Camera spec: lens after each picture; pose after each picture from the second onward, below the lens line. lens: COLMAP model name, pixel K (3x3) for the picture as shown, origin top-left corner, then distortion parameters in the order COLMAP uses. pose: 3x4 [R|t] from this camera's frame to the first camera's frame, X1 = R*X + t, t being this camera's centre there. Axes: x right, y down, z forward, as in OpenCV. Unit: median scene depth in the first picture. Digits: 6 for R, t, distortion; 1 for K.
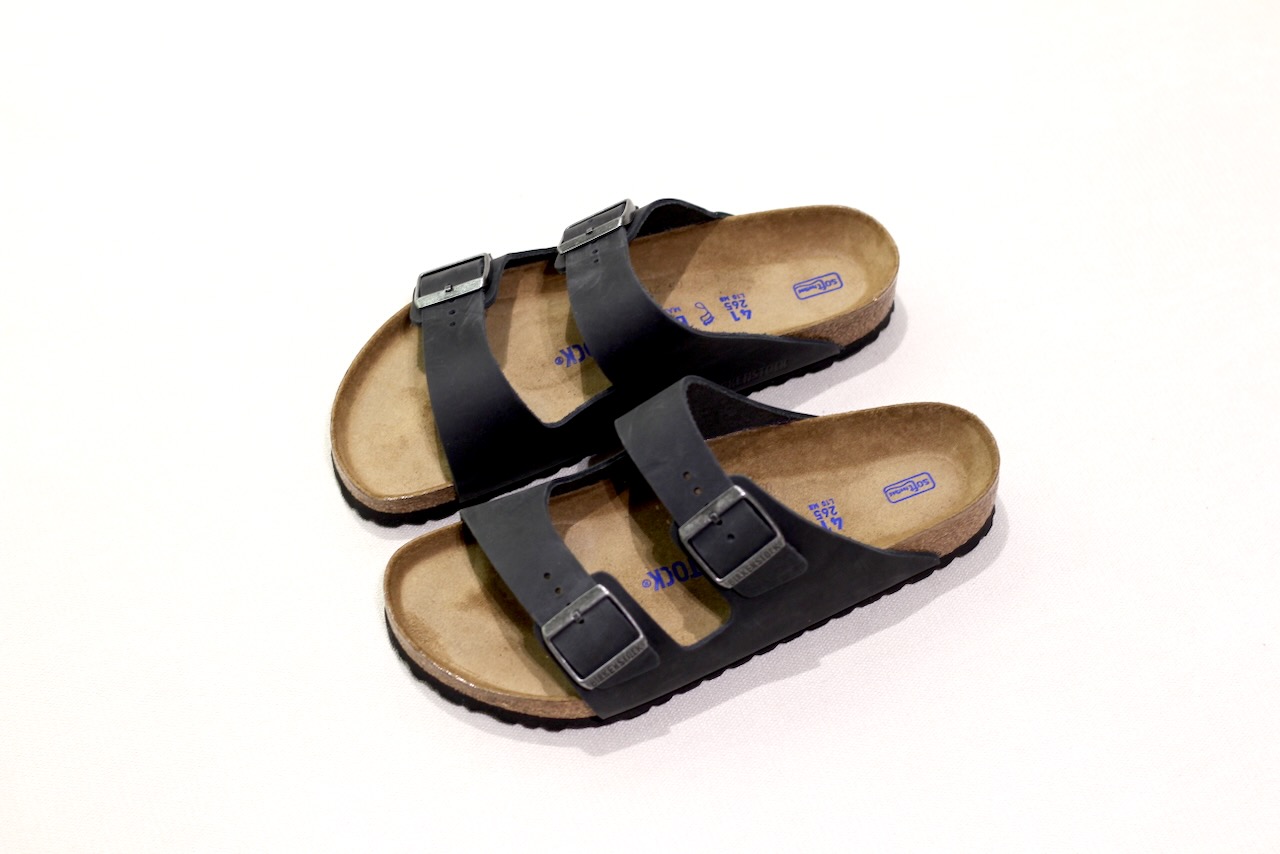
lens RADIAL K [[3177.2, 0, 640.0], [0, 3177.2, 427.0], [0, 0, 1]] dist [-0.093081, 0.165063]
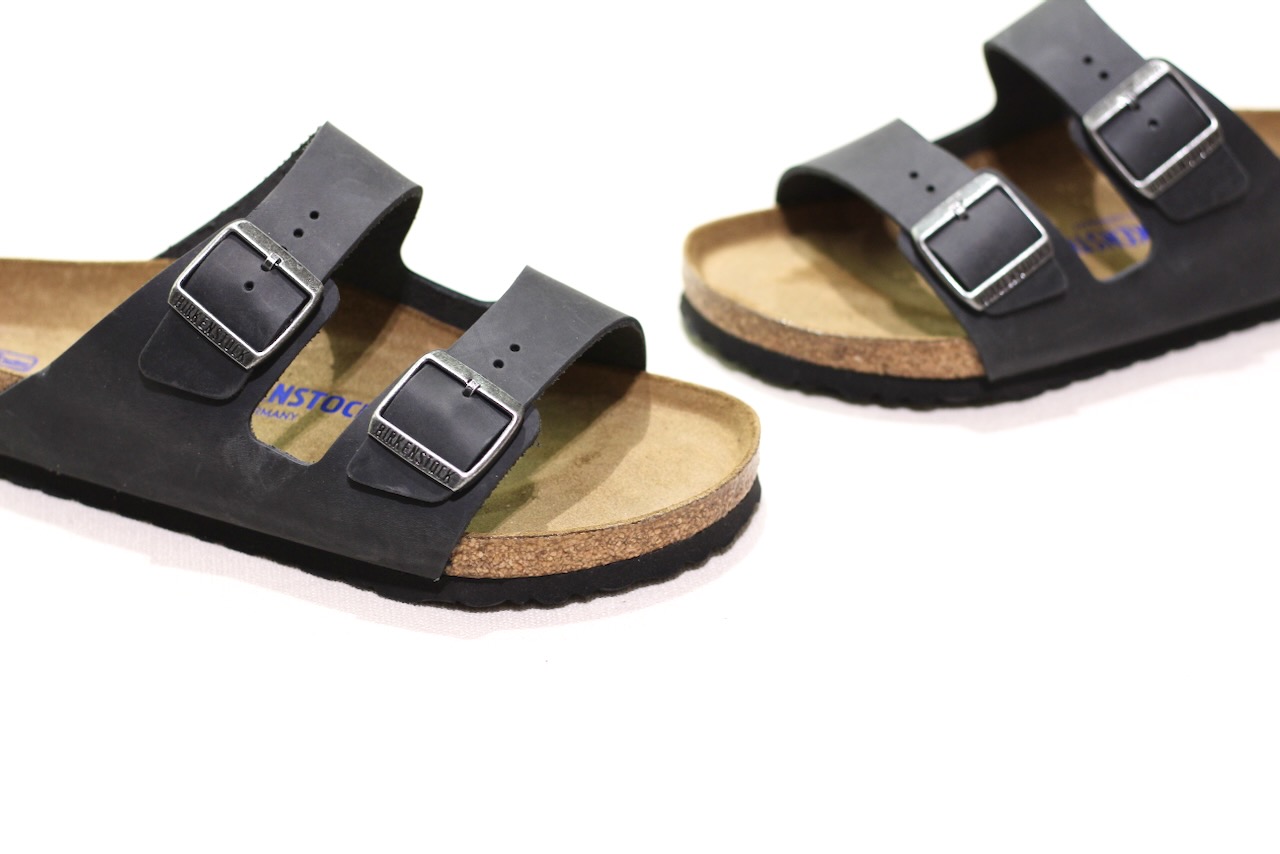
lens RADIAL K [[3177.2, 0, 640.0], [0, 3177.2, 427.0], [0, 0, 1]] dist [-0.093081, 0.165063]
pose [[0.999438, 0.001740, 0.033474, -0.116715], [0.011500, 0.920234, -0.391199, 0.386958], [-0.031485, 0.391364, 0.919697, 0.318541]]
